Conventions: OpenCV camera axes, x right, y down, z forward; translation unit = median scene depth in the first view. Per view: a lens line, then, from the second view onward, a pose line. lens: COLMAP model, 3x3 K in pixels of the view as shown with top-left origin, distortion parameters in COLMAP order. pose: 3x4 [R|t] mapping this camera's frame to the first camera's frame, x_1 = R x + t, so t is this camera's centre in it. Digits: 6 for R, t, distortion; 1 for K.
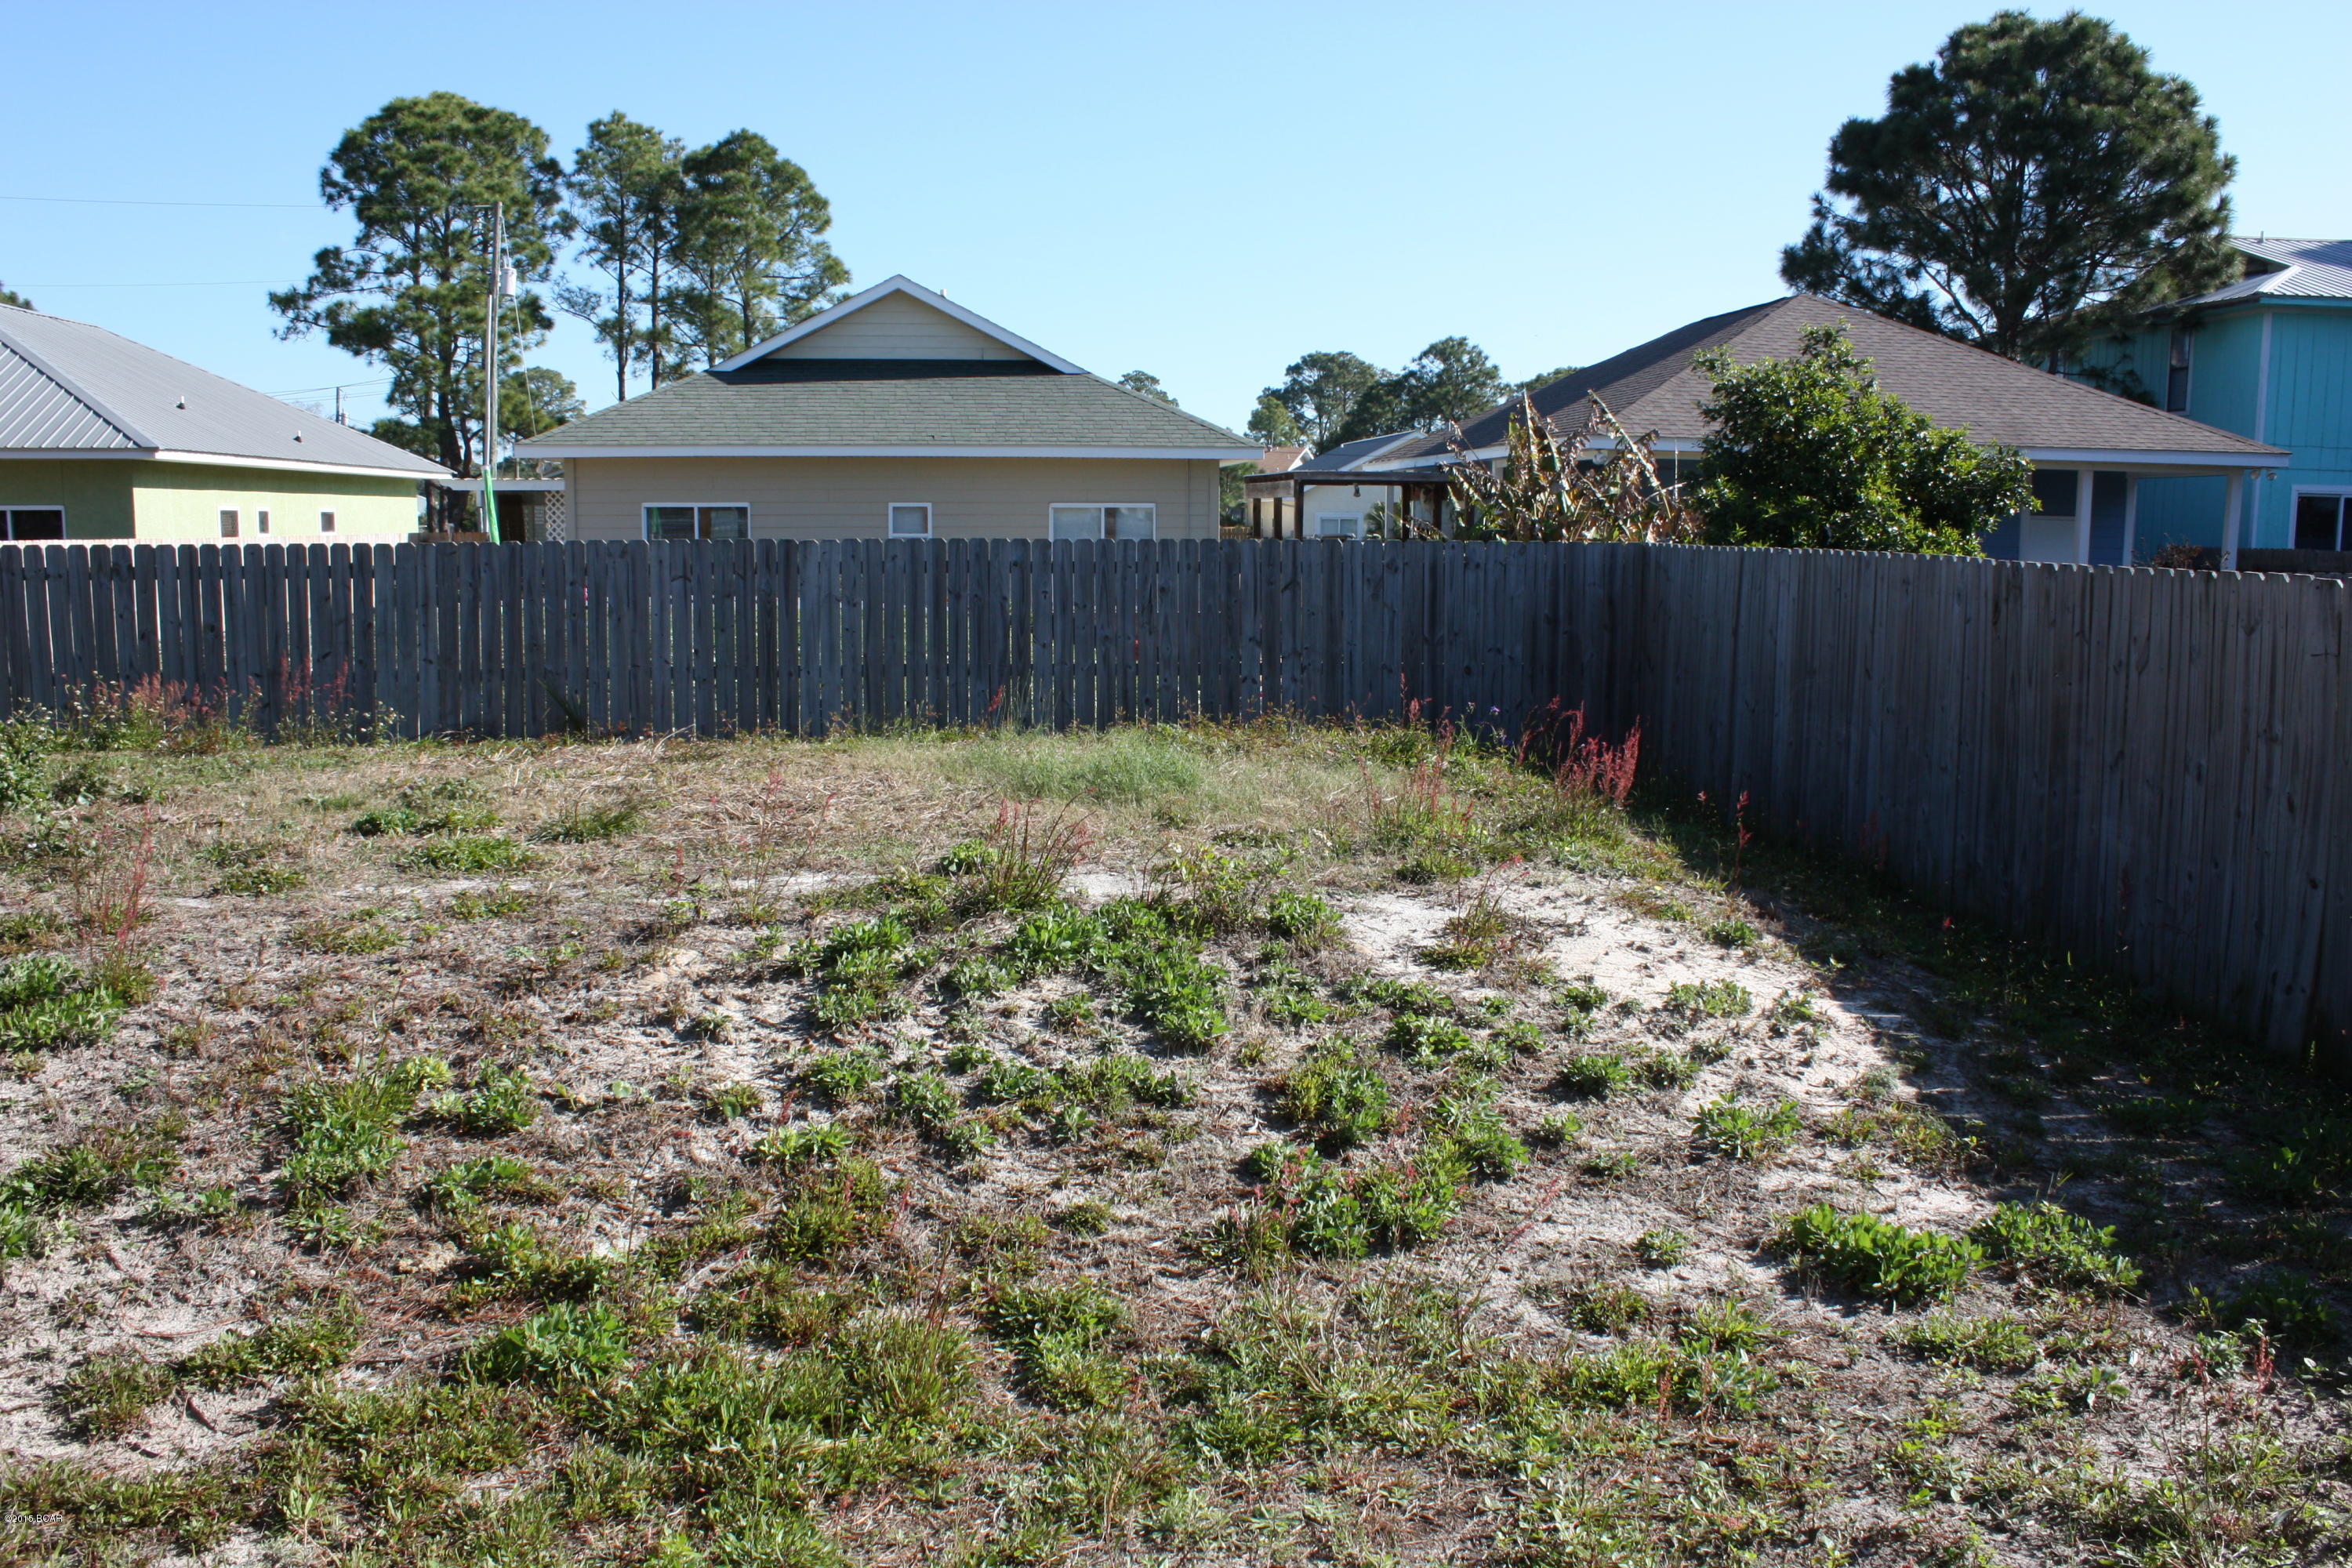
lens RADIAL K [[1973.7, 0, 1189.2], [0, 1973.7, 803.5], [0, 0, 1]] dist [-0.166366, 0.150523]
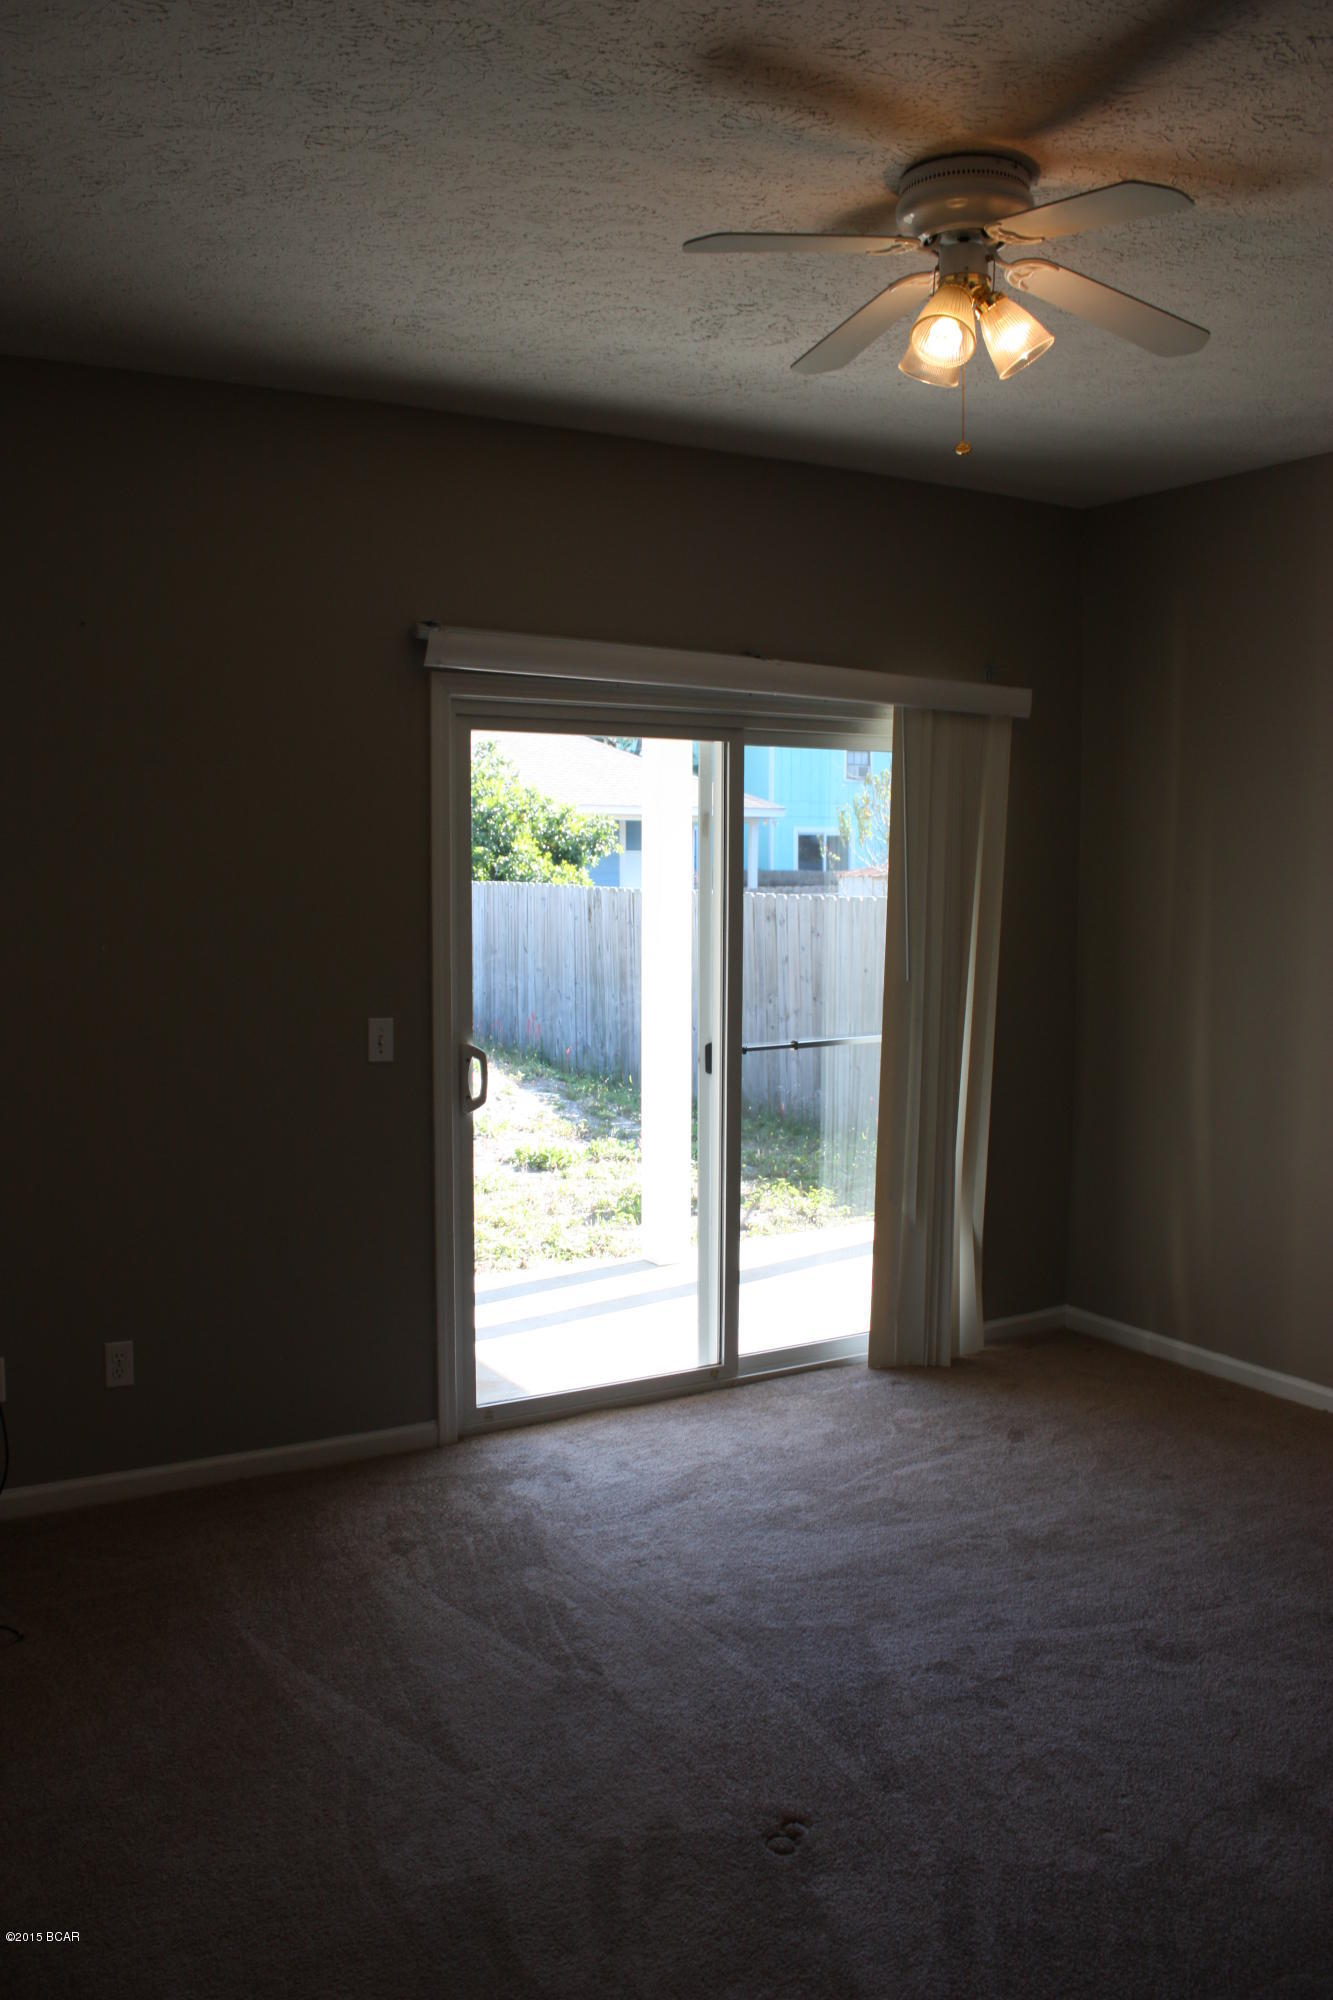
lens RADIAL K [[1678.3, 0, 647.0], [0, 1678.3, 1016.0], [0, 0, 1]] dist [-0.166366, 0.150523]
pose [[0.915805, -0.043817, 0.399225, -0.116898], [0.062635, 0.997450, -0.034208, 0.036980], [-0.396708, 0.056333, 0.916215, -0.320925]]
